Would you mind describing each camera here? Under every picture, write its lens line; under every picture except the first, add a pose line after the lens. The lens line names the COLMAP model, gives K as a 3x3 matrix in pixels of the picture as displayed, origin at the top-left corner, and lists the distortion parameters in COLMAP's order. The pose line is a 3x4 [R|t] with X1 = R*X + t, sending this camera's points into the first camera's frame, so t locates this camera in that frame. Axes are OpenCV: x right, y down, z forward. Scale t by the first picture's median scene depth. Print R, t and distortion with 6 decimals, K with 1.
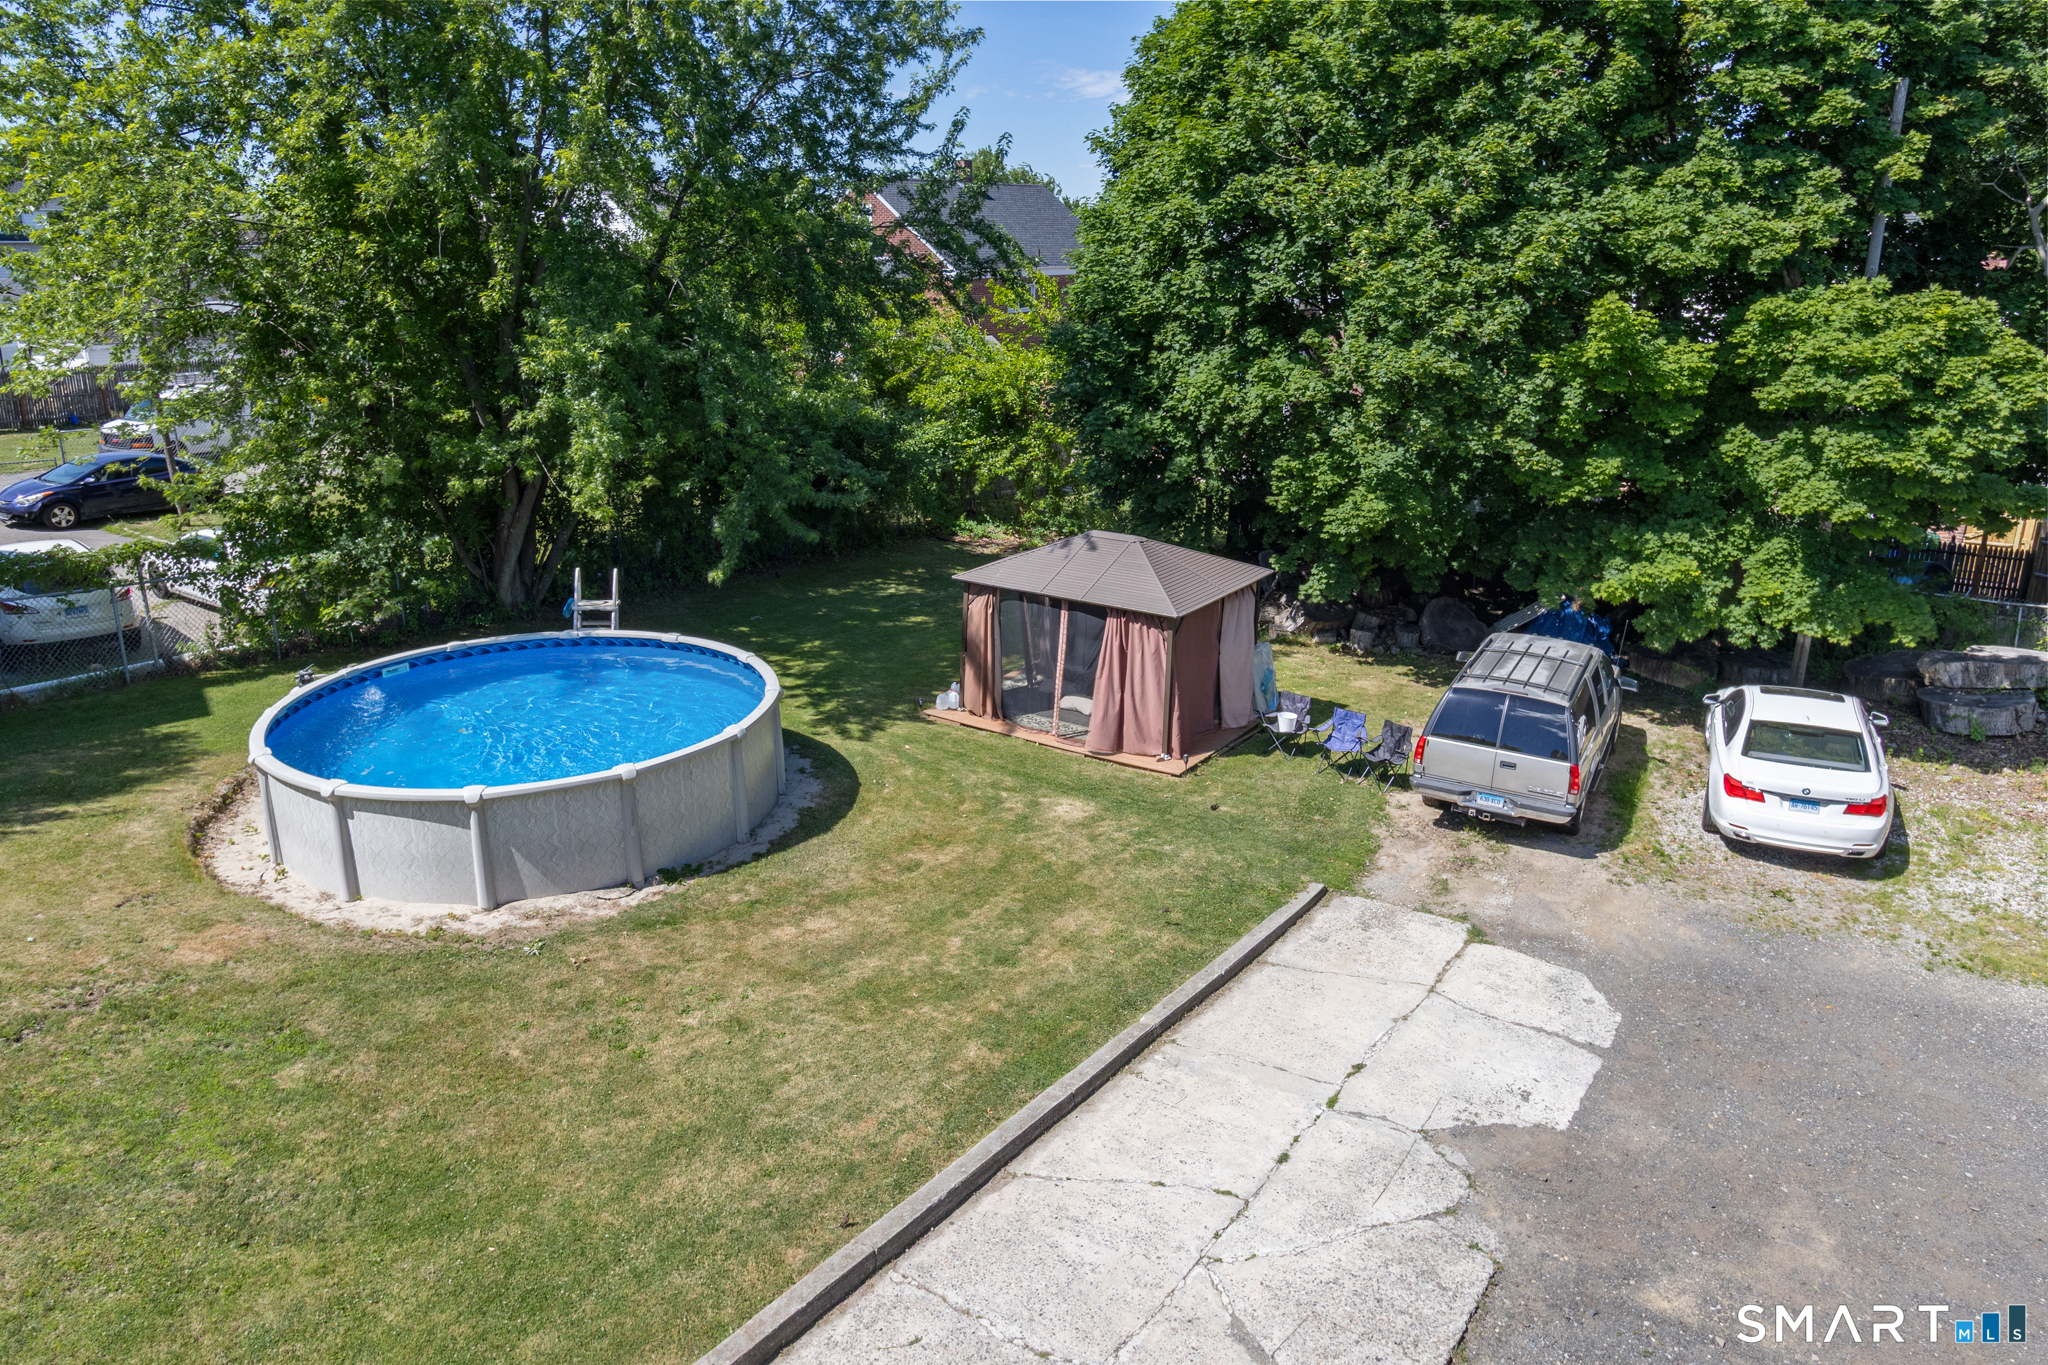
lens RADIAL K [[1400.1, 0, 1024.0], [0, 1400.1, 682.5], [0, 0, 1]] dist [-0.015359, -0.001162]
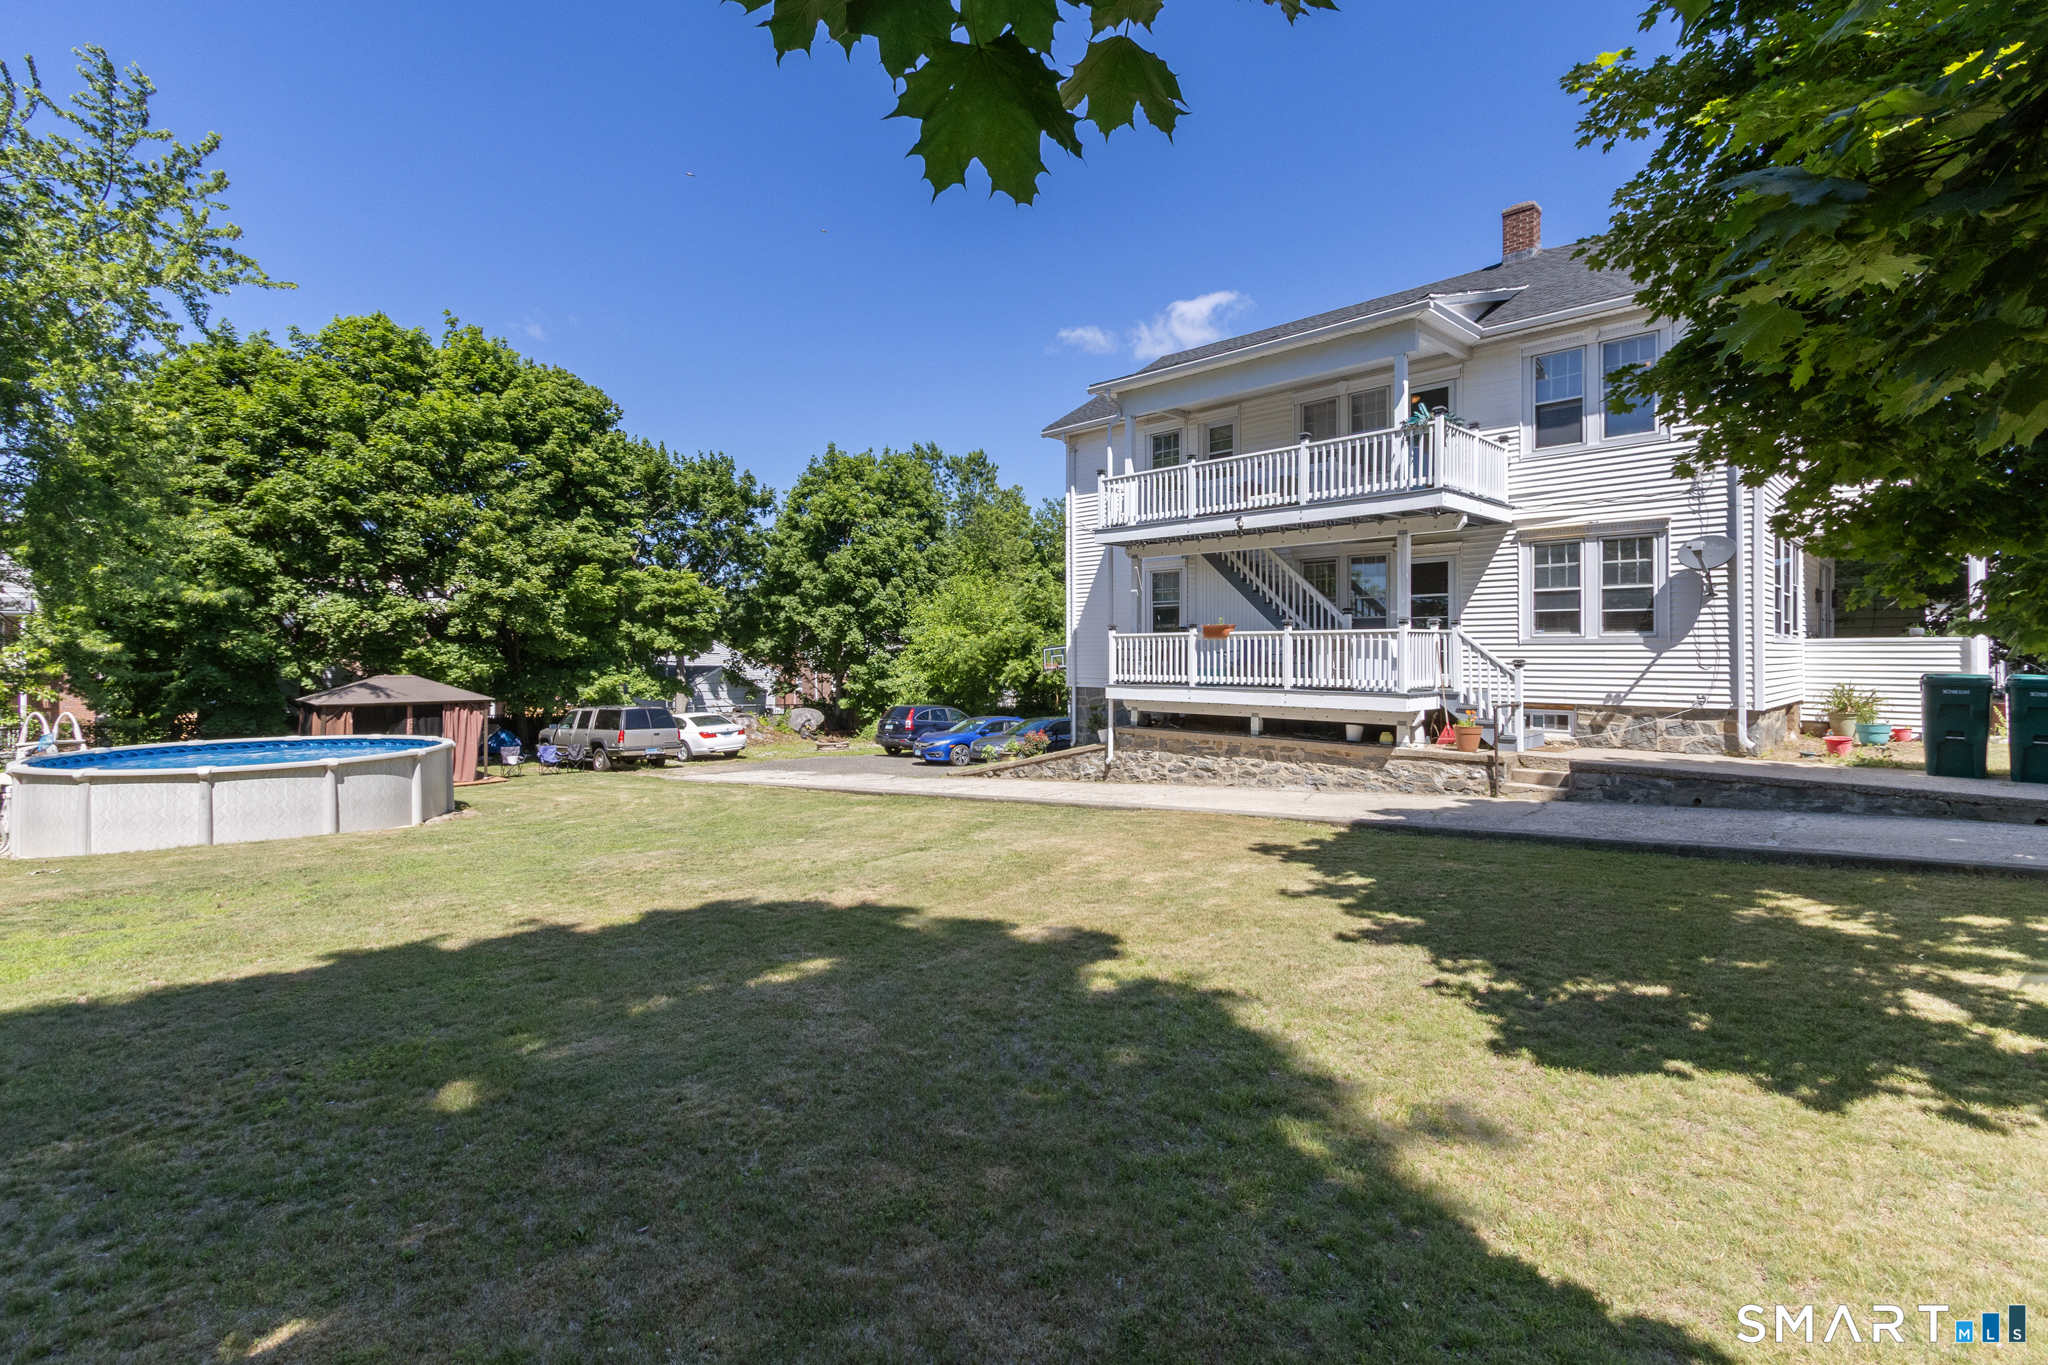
lens RADIAL K [[938.8, 0, 1026.1], [0, 938.8, 652.7], [0, 0, 1]] dist [-0.007983, 0.000301]
pose [[0.222262, -0.004780, 0.974975, -0.935398], [0.291145, 0.954688, -0.061690, 0.178223], [-0.930502, 0.297571, 0.213582, -0.001917]]
